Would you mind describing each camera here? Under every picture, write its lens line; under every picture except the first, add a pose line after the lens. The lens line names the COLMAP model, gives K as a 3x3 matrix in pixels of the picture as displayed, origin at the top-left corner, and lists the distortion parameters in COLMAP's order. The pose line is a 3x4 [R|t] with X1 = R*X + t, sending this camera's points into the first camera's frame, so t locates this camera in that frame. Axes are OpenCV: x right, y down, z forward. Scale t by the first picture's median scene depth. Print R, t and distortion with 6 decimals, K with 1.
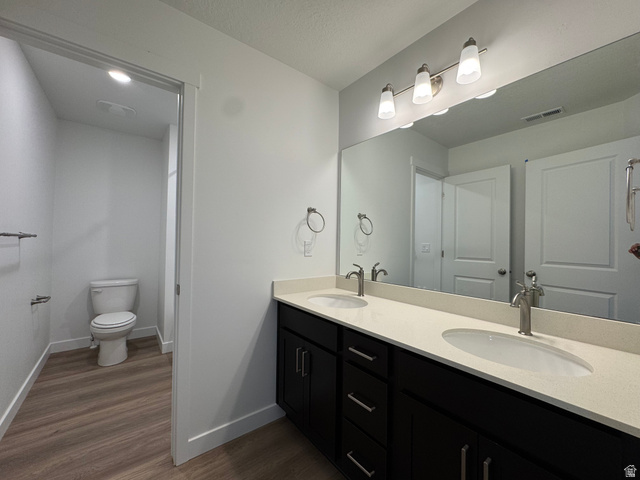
lens RADIAL K [[257.2, 0, 320.0], [0, 257.2, 240.0], [0, 0, 1]] dist [0.010890, 0.000052]
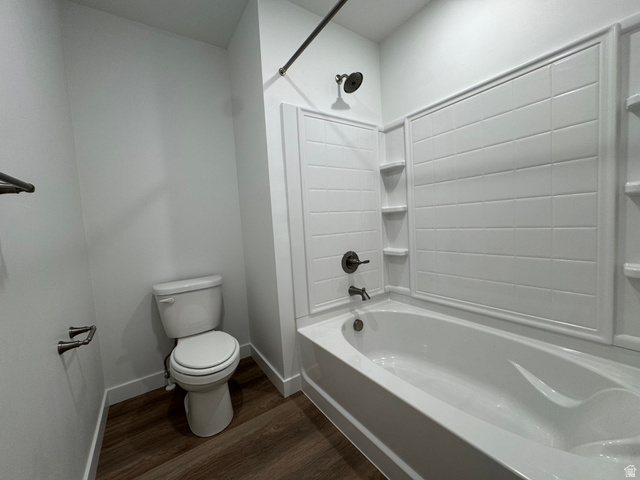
lens RADIAL K [[252.2, 0, 320.0], [0, 252.2, 240.0], [0, 0, 1]] dist [-0.002058, -0.000224]
pose [[0.995908, -0.070118, -0.057017, -0.485349], [0.074693, 0.993786, 0.082520, 0.039127], [0.050877, -0.086441, 0.994957, 0.476474]]
